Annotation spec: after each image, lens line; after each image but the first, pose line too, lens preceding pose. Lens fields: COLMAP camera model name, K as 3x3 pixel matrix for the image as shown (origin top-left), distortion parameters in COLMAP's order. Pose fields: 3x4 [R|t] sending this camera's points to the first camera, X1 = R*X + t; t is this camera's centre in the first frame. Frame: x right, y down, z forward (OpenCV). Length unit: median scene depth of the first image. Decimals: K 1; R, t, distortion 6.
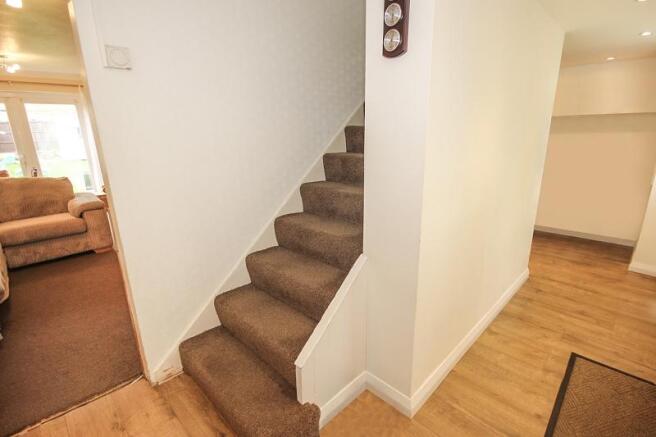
lens RADIAL K [[311.3, 0, 330.0], [0, 311.3, 219.0], [0, 0, 1]] dist [-0.015912, -0.001328]
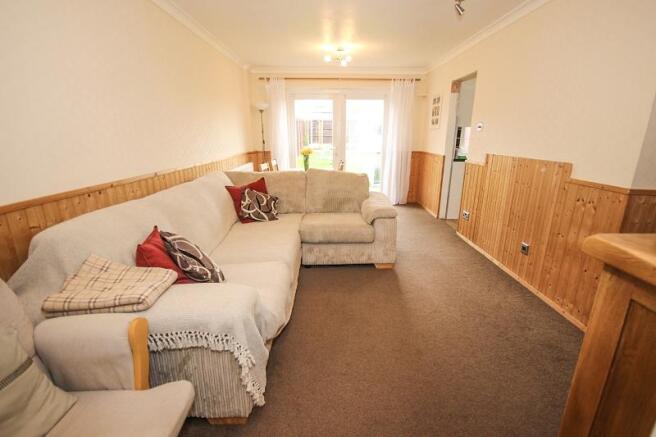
lens RADIAL K [[311.3, 0, 328.4], [0, 311.3, 220.3], [0, 0, 1]] dist [-0.015912, -0.001328]
pose [[0.694806, 0.207872, -0.688501, -0.287130], [-0.201182, 0.975277, 0.091432, -0.069365], [0.690486, 0.074987, 0.719449, 0.281297]]
